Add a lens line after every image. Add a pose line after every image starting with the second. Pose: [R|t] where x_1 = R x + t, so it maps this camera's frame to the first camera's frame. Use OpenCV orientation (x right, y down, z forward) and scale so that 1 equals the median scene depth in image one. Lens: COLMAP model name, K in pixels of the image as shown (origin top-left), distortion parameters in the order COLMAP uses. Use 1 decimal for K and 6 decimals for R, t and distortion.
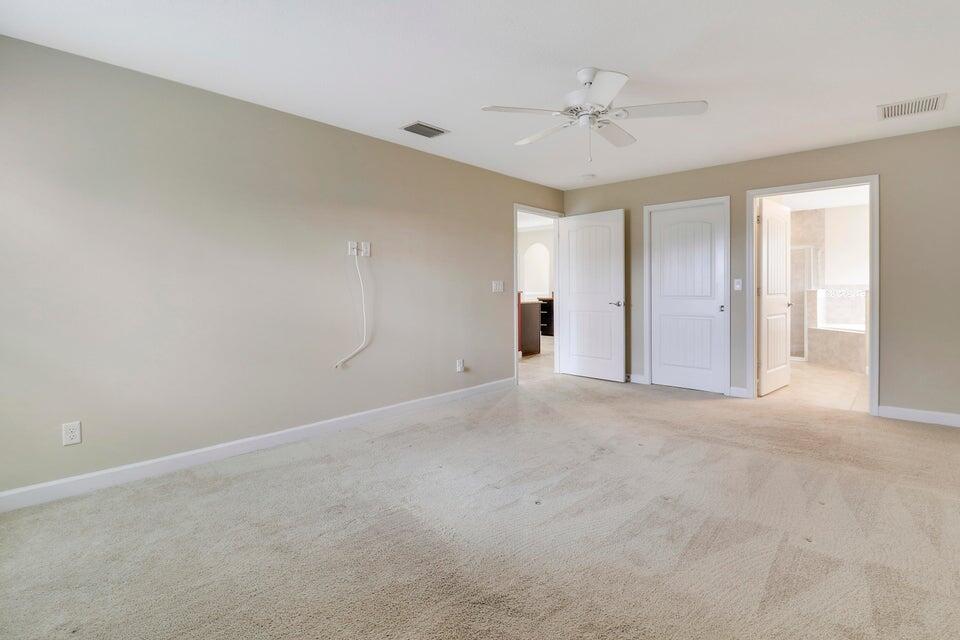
lens RADIAL K [[460.0, 0, 484.3], [0, 460.0, 305.9], [0, 0, 1]] dist [-0.000888, -0.015339]
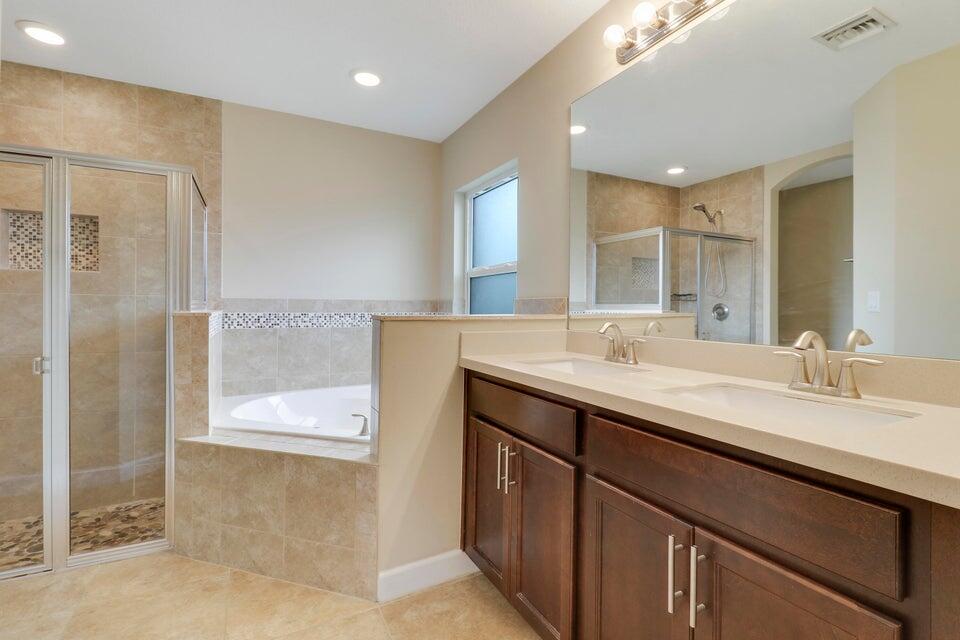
lens RADIAL K [[459.1, 0, 487.2], [0, 459.1, 306.4], [0, 0, 1]] dist [0.026867, -0.015273]
pose [[0.350965, 0.015981, 0.936252, 0.495662], [0.017964, 0.999555, -0.023795, -0.028069], [-0.936216, 0.025170, 0.350522, 0.706768]]
